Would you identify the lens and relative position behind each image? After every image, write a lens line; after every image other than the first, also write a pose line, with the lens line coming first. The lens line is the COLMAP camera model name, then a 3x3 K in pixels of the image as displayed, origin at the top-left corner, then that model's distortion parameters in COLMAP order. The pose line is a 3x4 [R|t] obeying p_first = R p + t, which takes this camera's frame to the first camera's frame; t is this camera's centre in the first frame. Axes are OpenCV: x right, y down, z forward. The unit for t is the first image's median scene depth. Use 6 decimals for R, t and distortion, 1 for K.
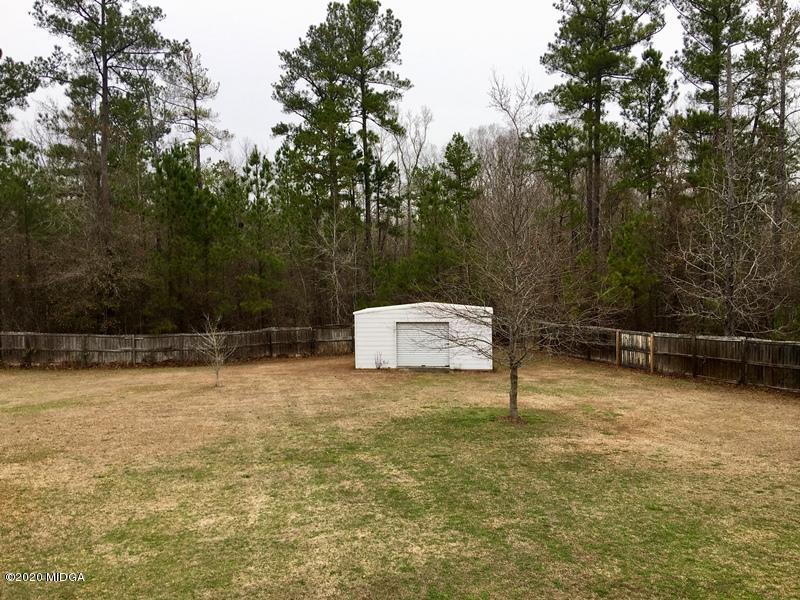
lens RADIAL K [[681.4, 0, 404.5], [0, 681.4, 301.4], [0, 0, 1]] dist [0.103824, -0.141617]
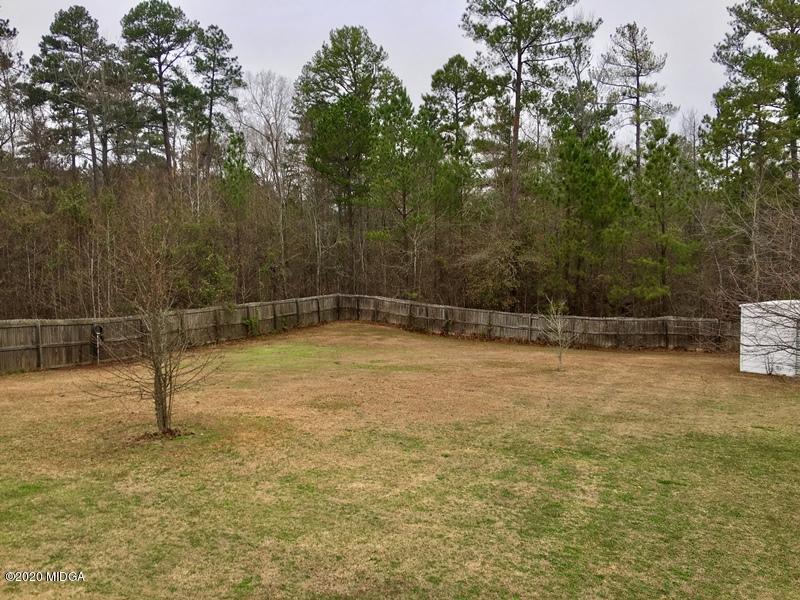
lens RADIAL K [[681.4, 0, 393.8], [0, 681.4, 299.2], [0, 0, 1]] dist [0.103824, -0.141617]
pose [[0.763466, 0.051919, -0.643758, 0.130230], [-0.037382, 0.998645, 0.036208, -0.004812], [0.644766, -0.003579, 0.764372, 0.061869]]
